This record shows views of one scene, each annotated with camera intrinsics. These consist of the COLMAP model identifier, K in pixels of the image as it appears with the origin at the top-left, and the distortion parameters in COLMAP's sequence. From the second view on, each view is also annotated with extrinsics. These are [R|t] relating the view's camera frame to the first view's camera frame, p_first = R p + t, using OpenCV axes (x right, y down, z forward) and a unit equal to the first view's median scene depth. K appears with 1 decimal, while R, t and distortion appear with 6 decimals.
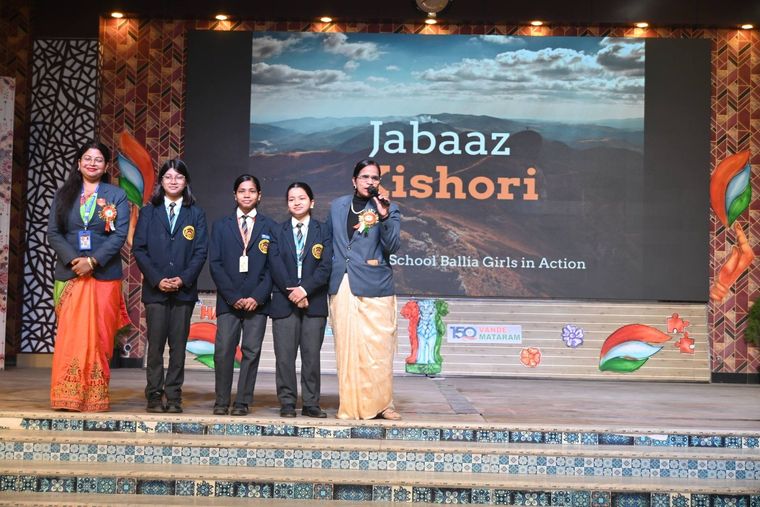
lens RADIAL K [[1155.6, 0, 354.3], [0, 1155.6, 255.9], [0, 0, 1]] dist [0.014582, 0.000000]
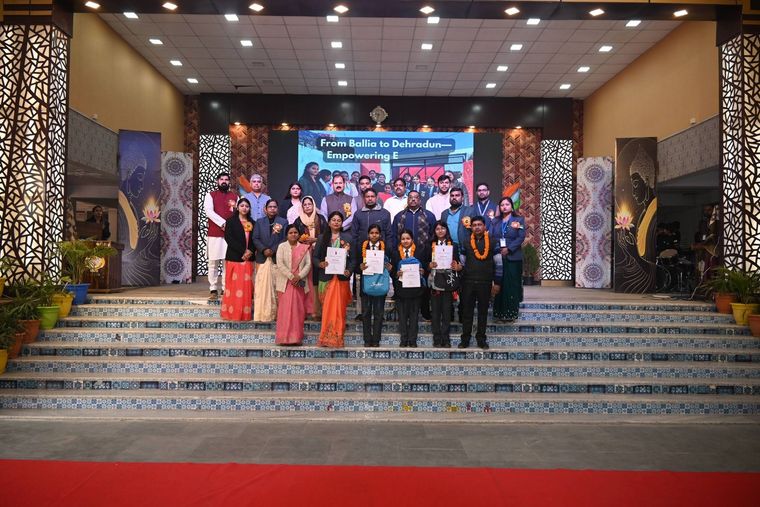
lens RADIAL K [[609.3, 0, 373.8], [0, 609.3, 255.3], [0, 0, 1]] dist [0.003435, -0.024965]
pose [[0.999457, -0.011658, 0.030804, 0.018292], [0.010164, 0.998785, 0.048213, -0.009444], [-0.031329, -0.047874, 0.998362, -0.191019]]
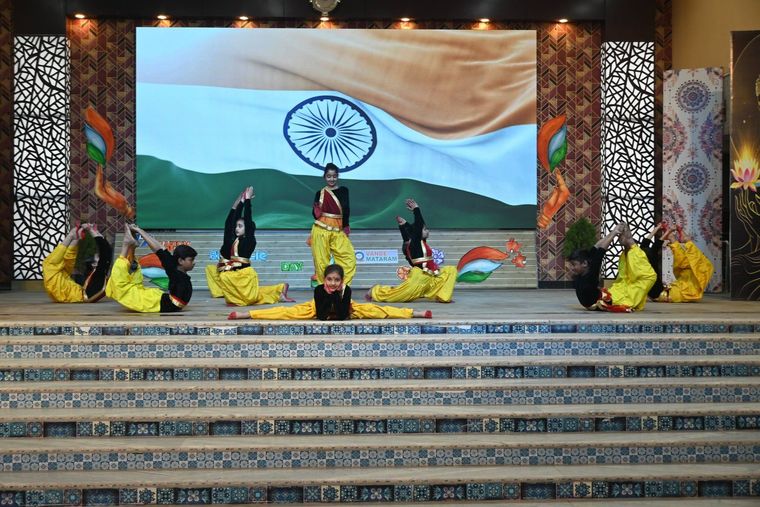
lens RADIAL K [[885.9, 0, 381.5], [0, 885.9, 257.2], [0, 0, 1]] dist [0.007218, 0.000000]
pose [[0.998035, -0.025009, 0.057449, 0.066873], [0.021428, 0.997838, 0.062129, 0.004967], [-0.058879, -0.060776, 0.996413, -0.017384]]
